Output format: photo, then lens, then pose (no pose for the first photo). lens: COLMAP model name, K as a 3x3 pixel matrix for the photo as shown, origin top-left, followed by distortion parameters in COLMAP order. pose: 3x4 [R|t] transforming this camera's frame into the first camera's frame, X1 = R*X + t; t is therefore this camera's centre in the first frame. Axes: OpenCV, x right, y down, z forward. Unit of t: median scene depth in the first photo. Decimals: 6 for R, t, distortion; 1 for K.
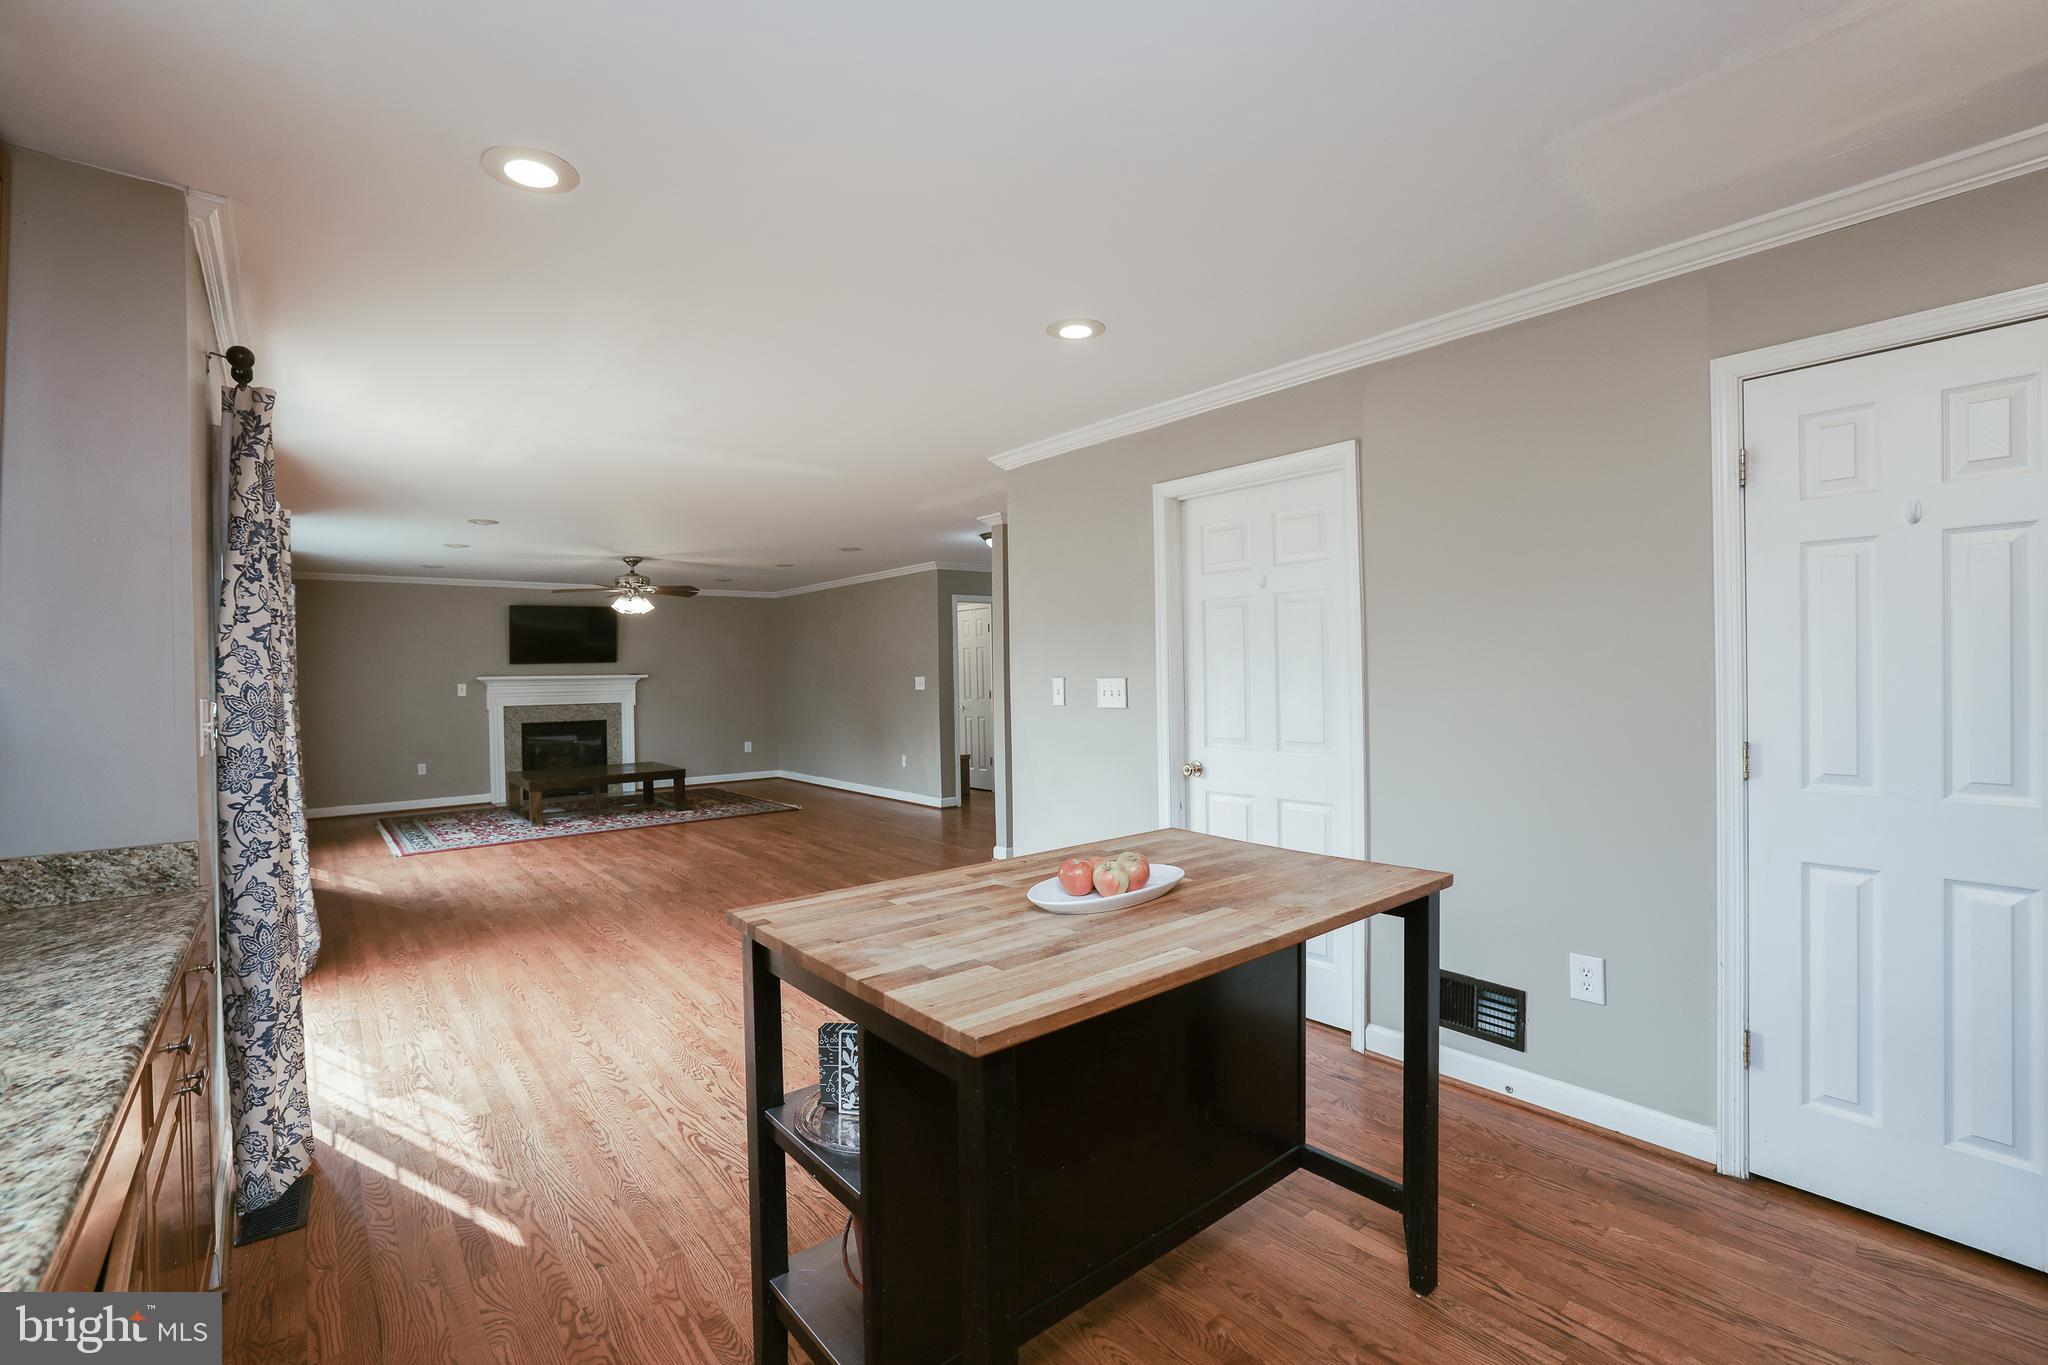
lens RADIAL K [[897.0, 0, 1015.9], [0, 897.0, 680.3], [0, 0, 1]] dist [-0.041381, 0.014809]
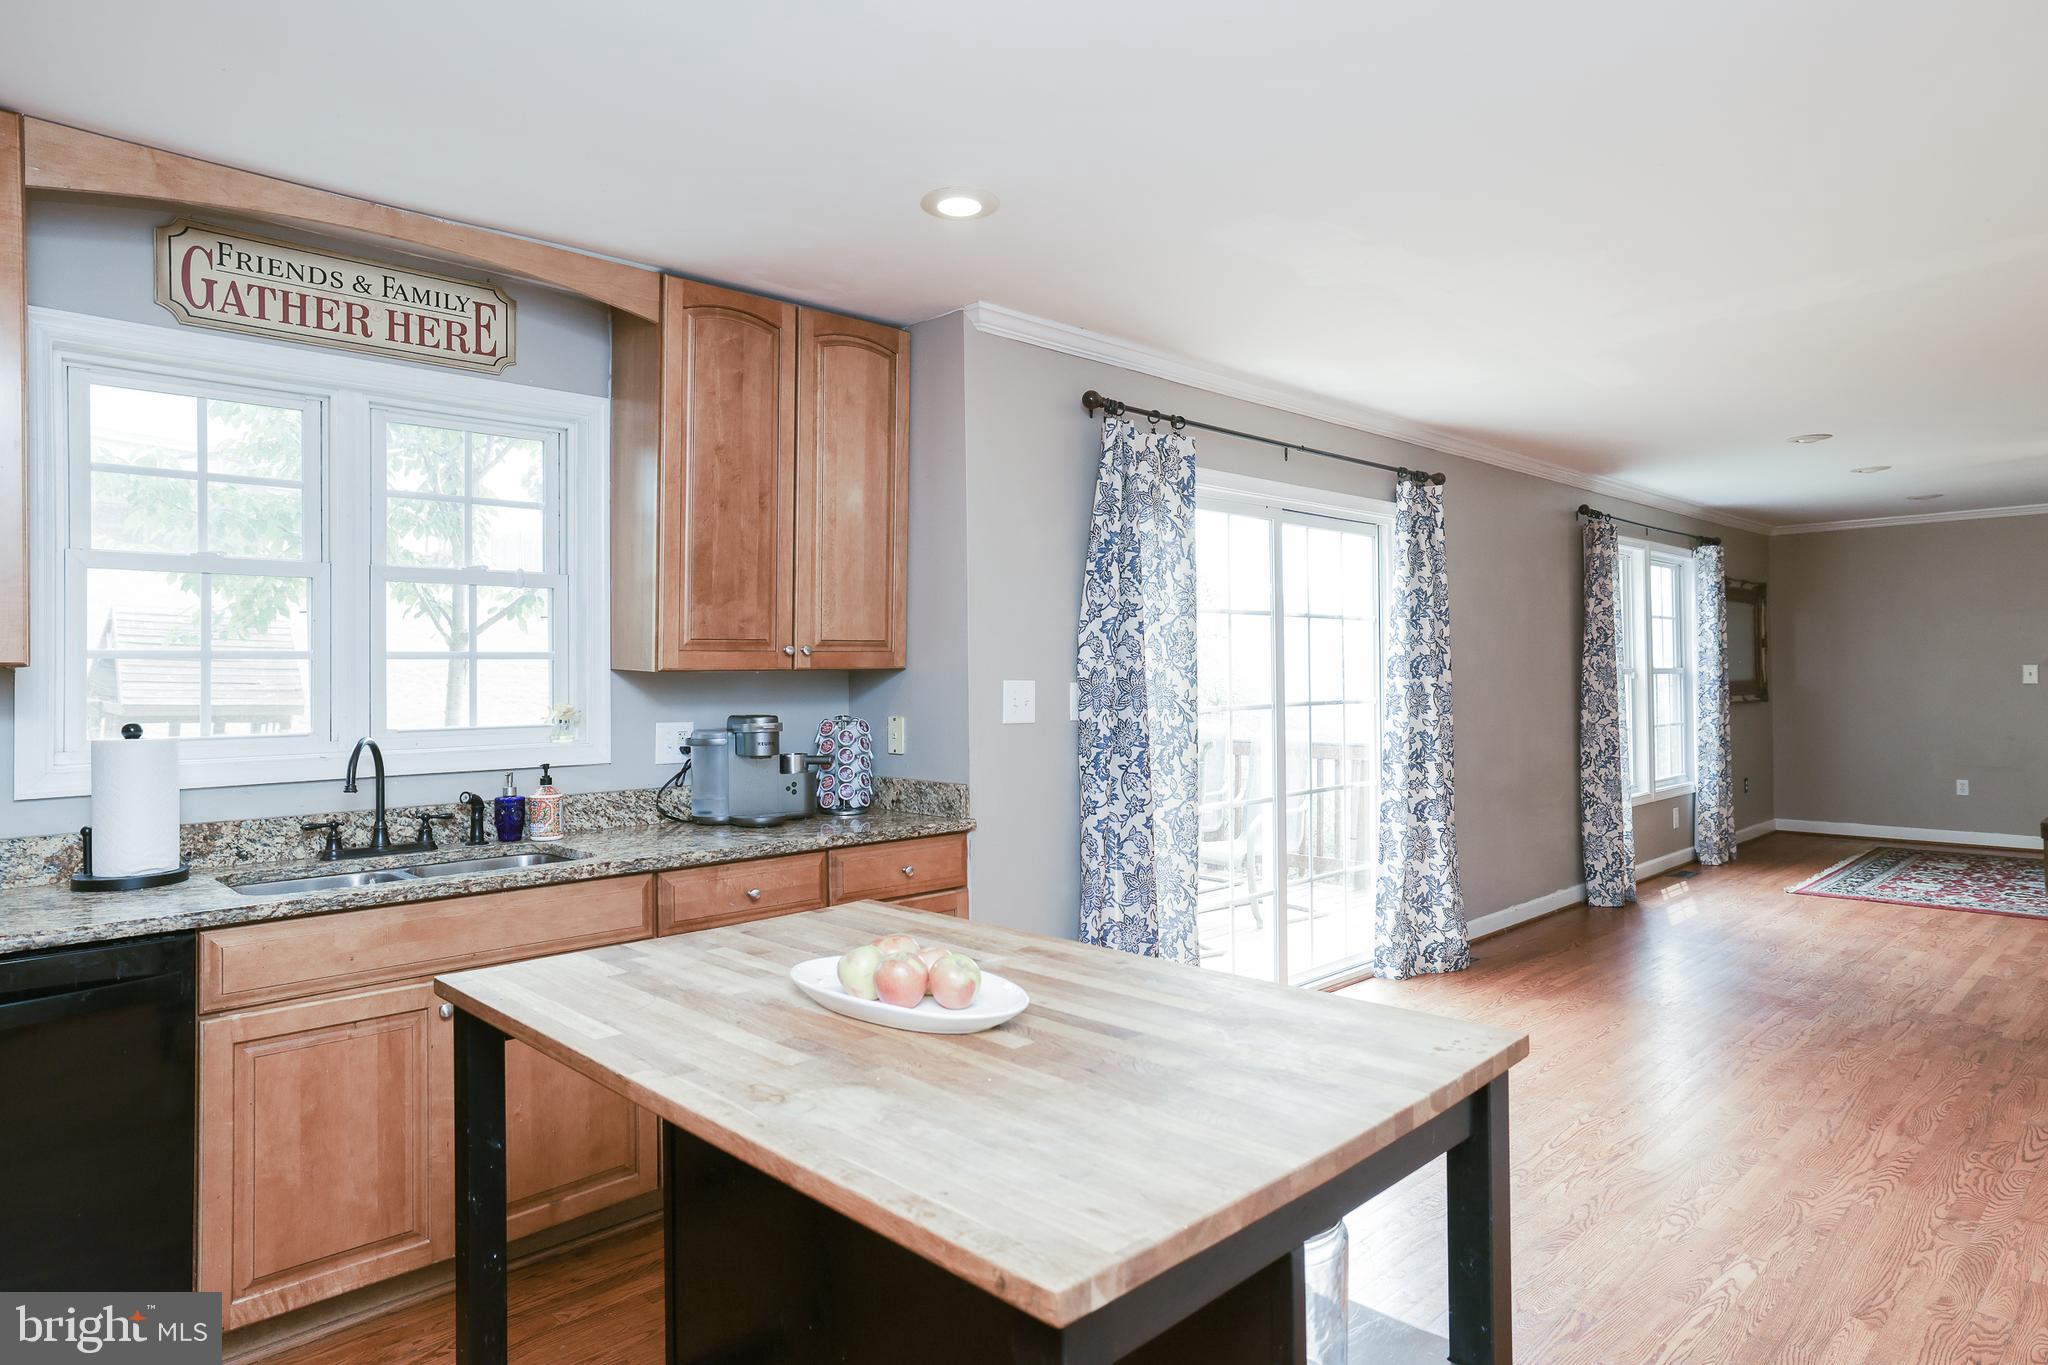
lens RADIAL K [[1181.4, 0, 1022.6], [0, 1181.4, 664.8], [0, 0, 1]] dist [-0.031716, 0.032143]
pose [[0.081235, 0.005923, -0.996677, 0.370586], [0.002196, 0.999979, 0.006122, -0.005558], [0.996693, -0.002686, 0.081220, 0.386489]]
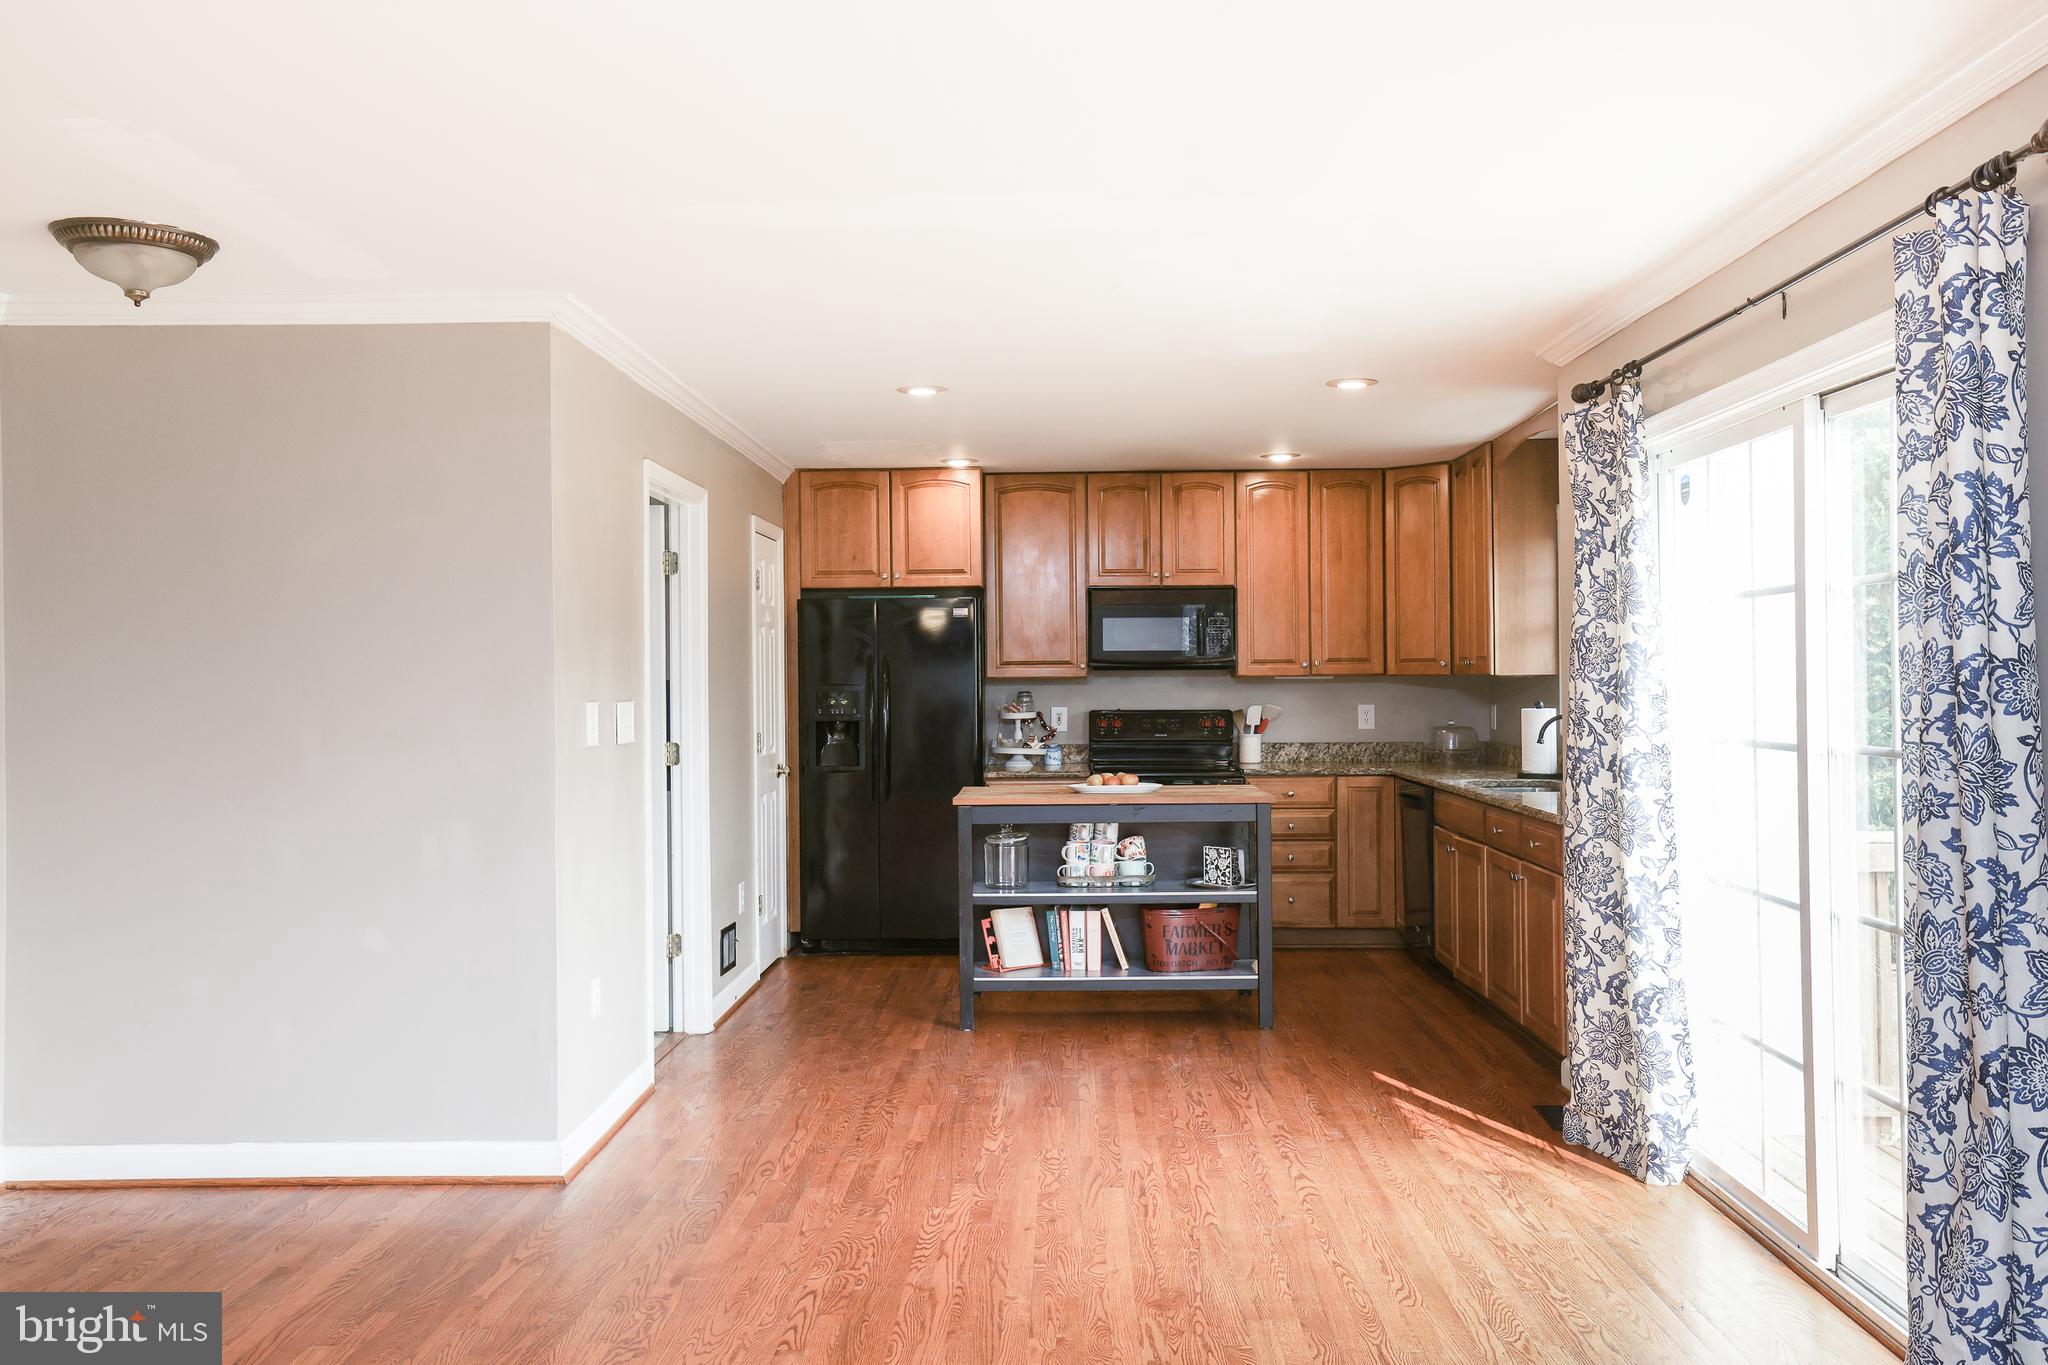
lens RADIAL K [[1663.4, 0, 1015.2], [0, 1663.4, 674.4], [0, 0, 1]] dist [0.009645, 0.002760]
pose [[-0.755962, 0.026649, 0.654073, -0.866375], [0.028878, 0.999556, -0.007348, -0.004706], [-0.653978, 0.013333, -0.756396, 1.558947]]
